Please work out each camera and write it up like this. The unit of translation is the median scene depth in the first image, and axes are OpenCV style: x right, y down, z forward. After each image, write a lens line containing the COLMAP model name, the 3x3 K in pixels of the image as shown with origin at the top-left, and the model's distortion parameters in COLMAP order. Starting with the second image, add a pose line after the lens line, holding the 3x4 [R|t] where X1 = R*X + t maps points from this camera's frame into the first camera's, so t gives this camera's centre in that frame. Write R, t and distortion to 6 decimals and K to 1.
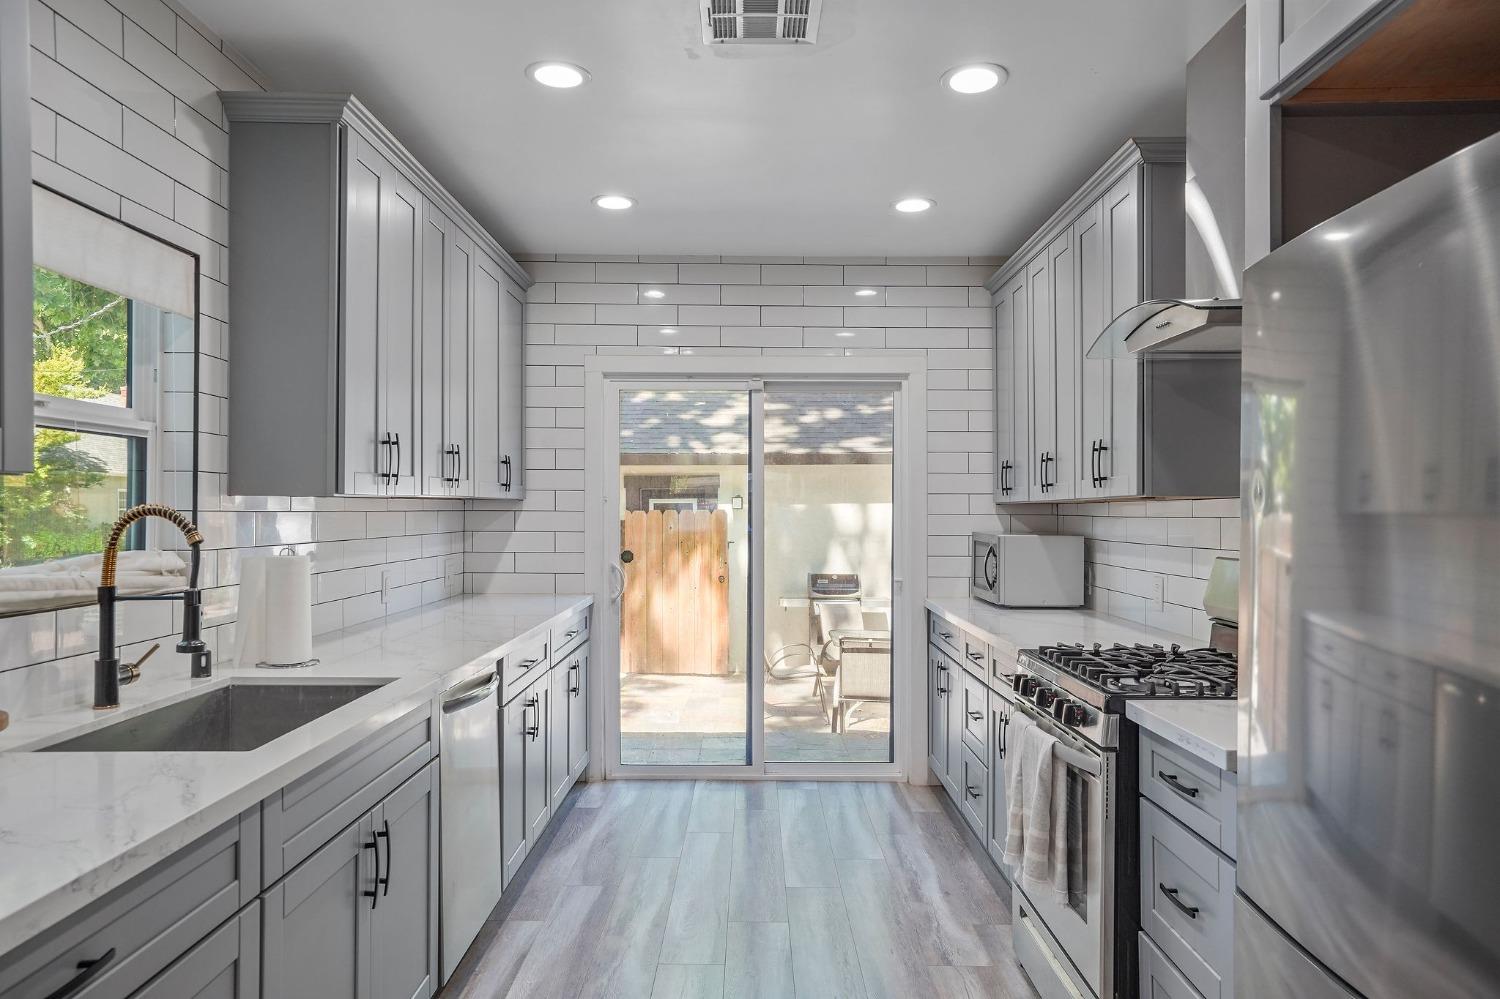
lens RADIAL K [[981.2, 0, 752.3], [0, 981.2, 503.8], [0, 0, 1]] dist [0.010014, 0.003123]
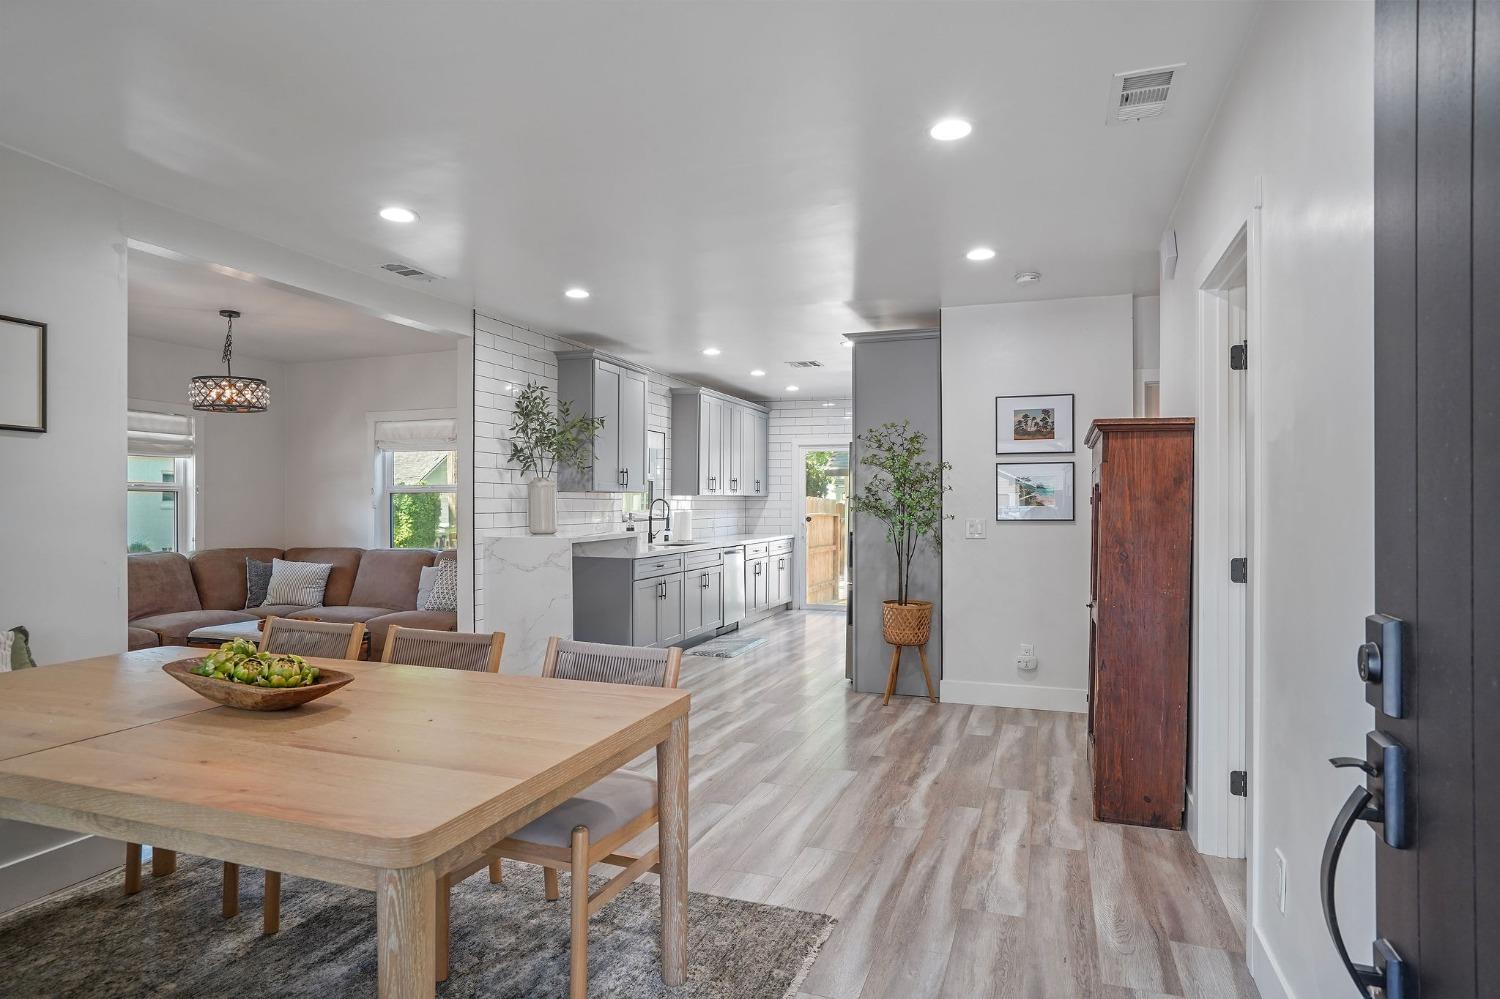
lens RADIAL K [[832.3, 0, 750.8], [0, 832.3, 500.8], [0, 0, 1]] dist [0.000052, 0.000019]
pose [[0.939955, -0.001369, -0.341295, 0.571805], [0.002267, 0.999995, 0.002232, 0.003103], [0.341290, -0.002872, 0.939954, -1.288027]]
